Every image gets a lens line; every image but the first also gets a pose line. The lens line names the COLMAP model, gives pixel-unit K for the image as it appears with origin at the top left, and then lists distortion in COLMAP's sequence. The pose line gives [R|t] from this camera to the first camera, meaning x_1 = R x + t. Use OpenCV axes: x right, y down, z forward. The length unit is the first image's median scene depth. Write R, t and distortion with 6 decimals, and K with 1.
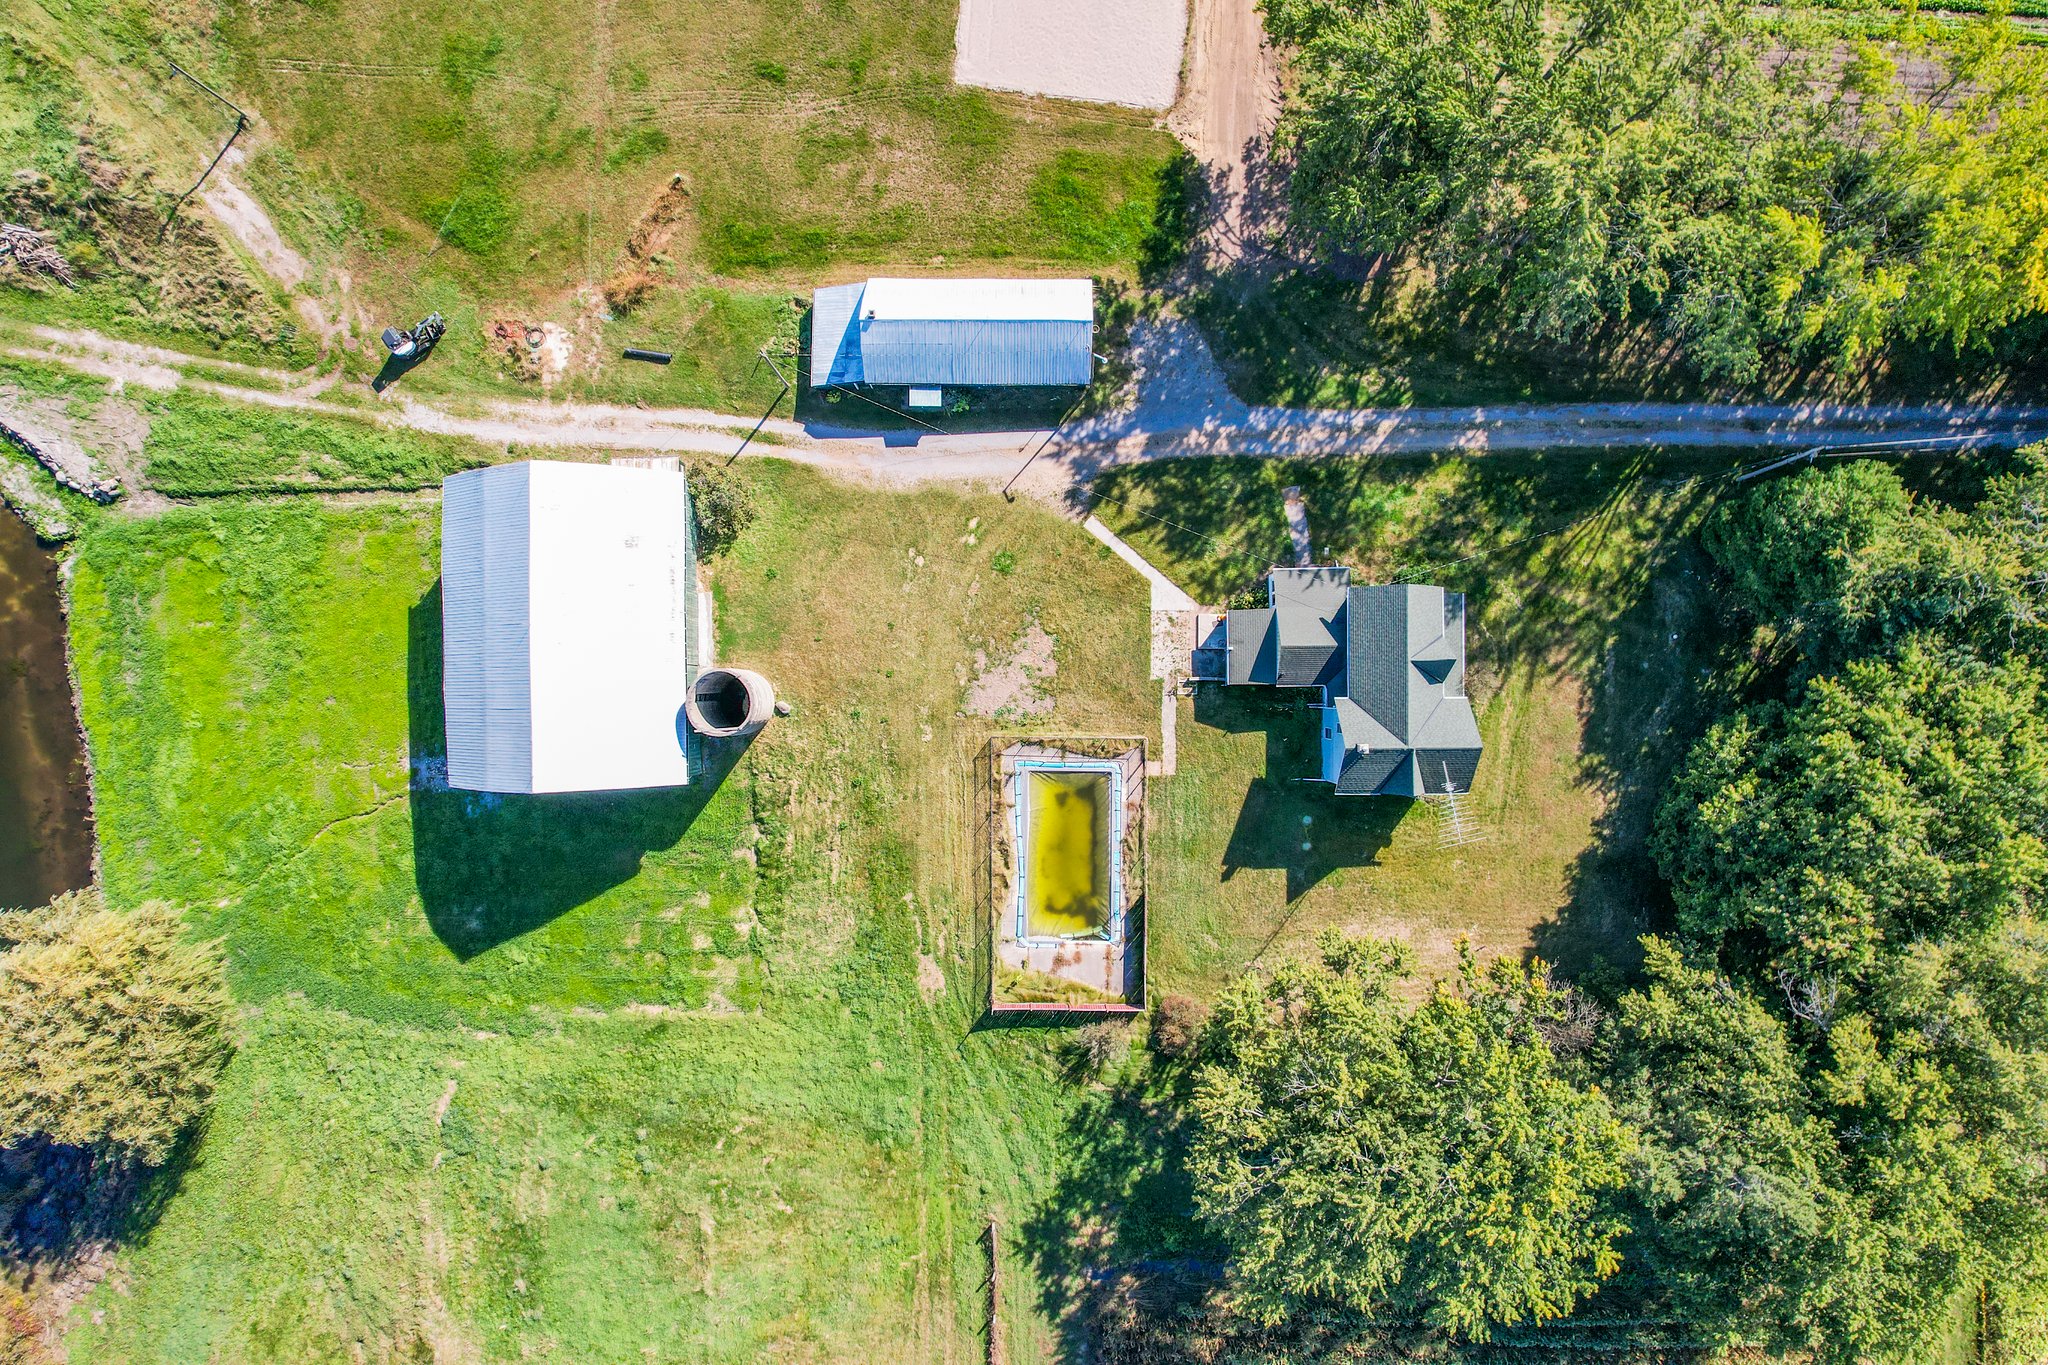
lens RADIAL K [[1323.5, 0, 1021.9], [0, 1323.5, 713.8], [0, 0, 1]] dist [-0.059573, 0.025393]
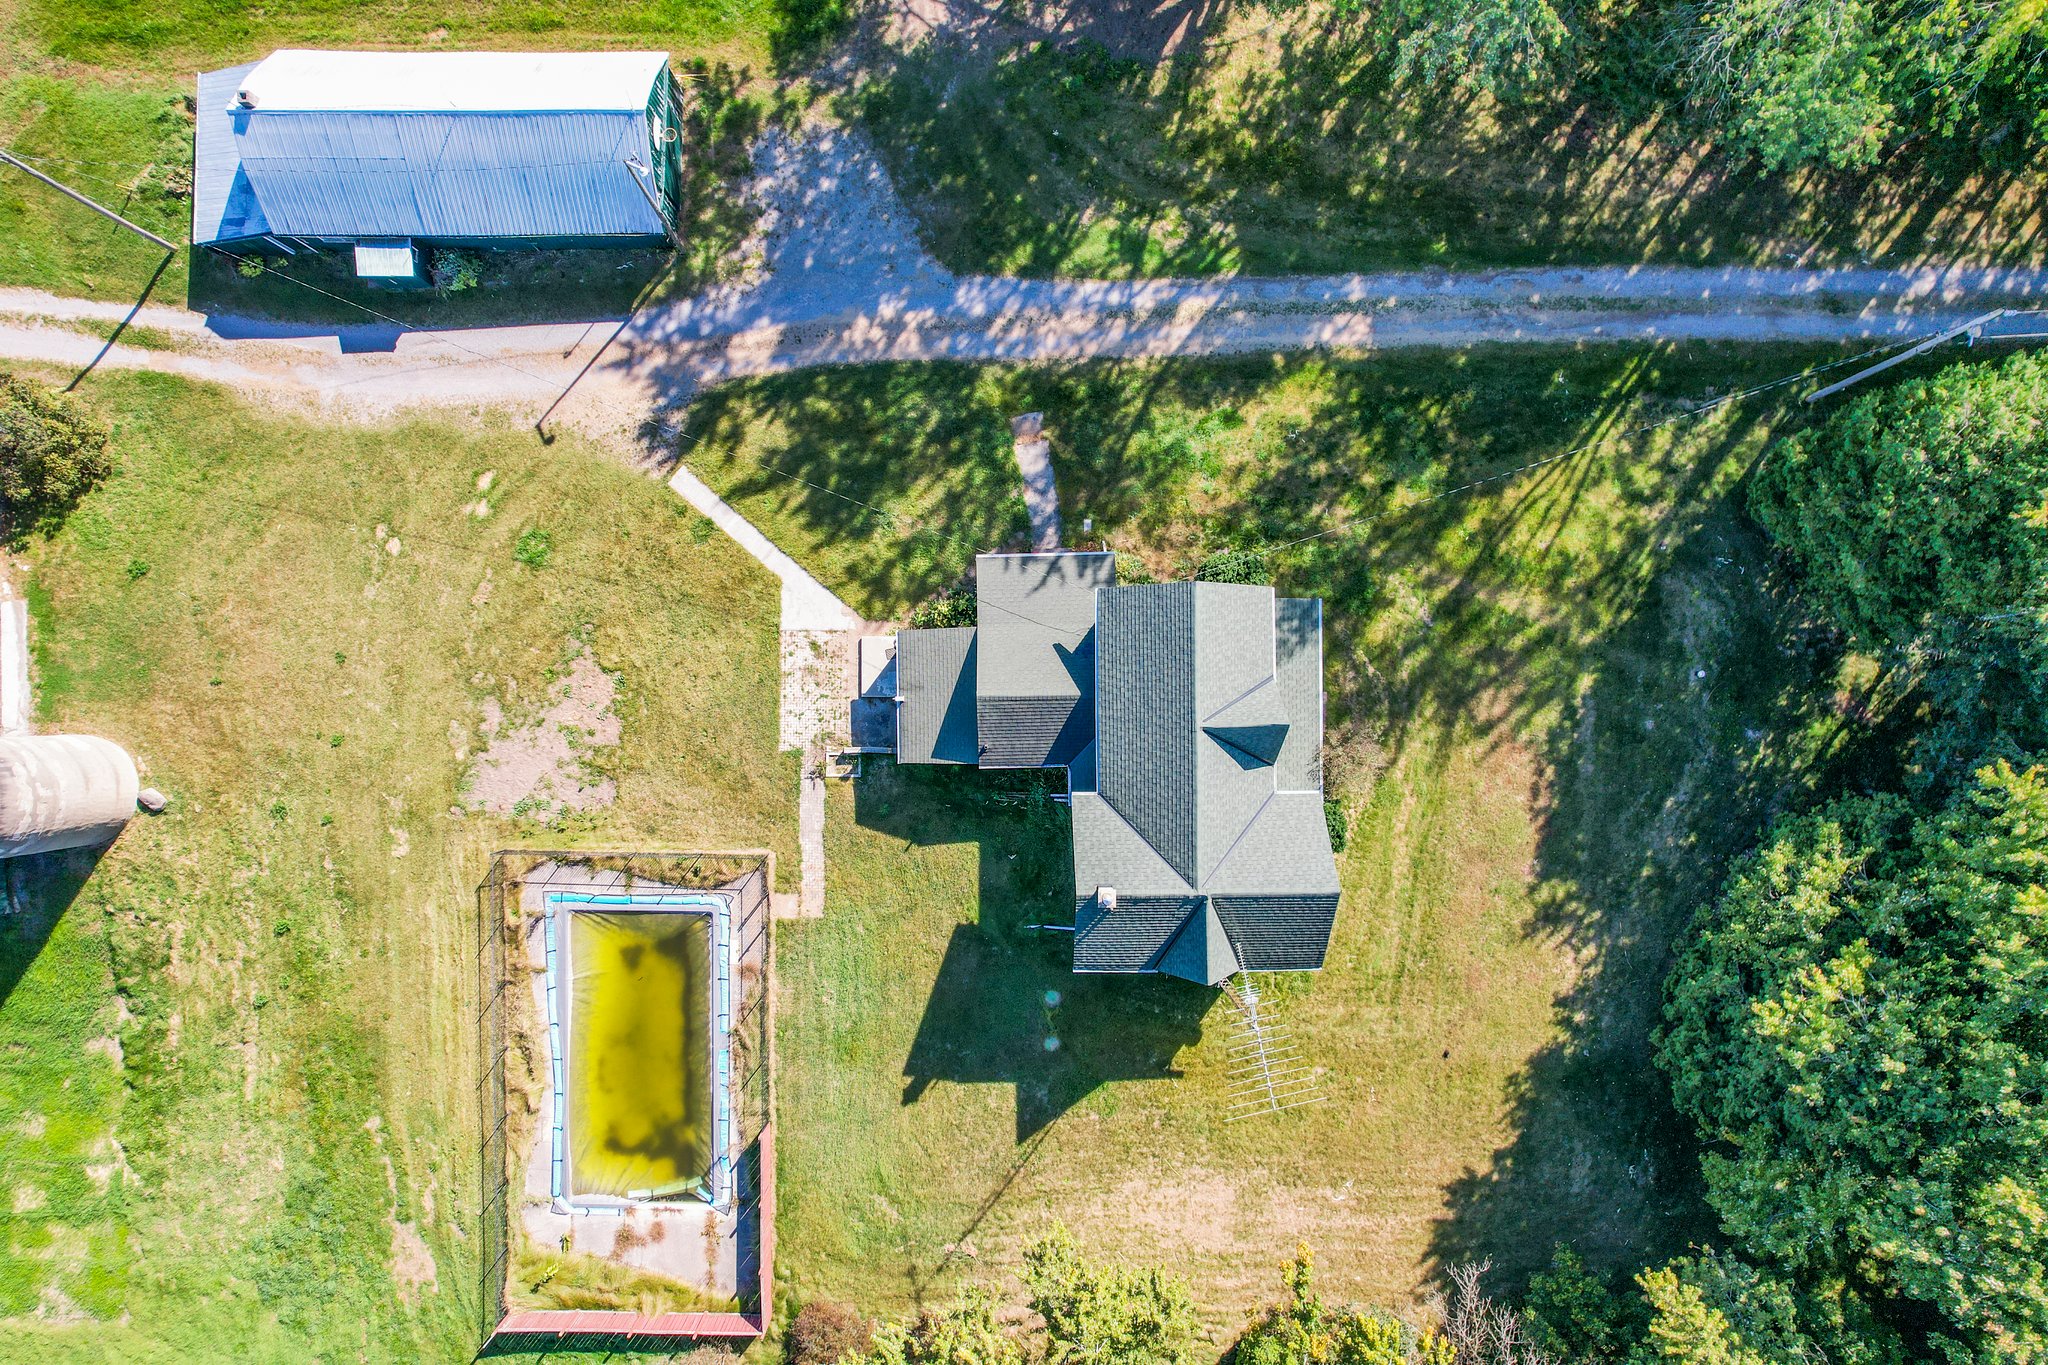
lens RADIAL K [[1310.9, 0, 1030.3], [0, 1310.9, 705.9], [0, 0, 1]] dist [-0.074524, 0.067915]
pose [[0.999977, -0.002356, 0.006305, 0.201699], [0.002392, 0.999981, -0.005671, -0.041775], [-0.006292, 0.005686, 0.999964, 0.432601]]
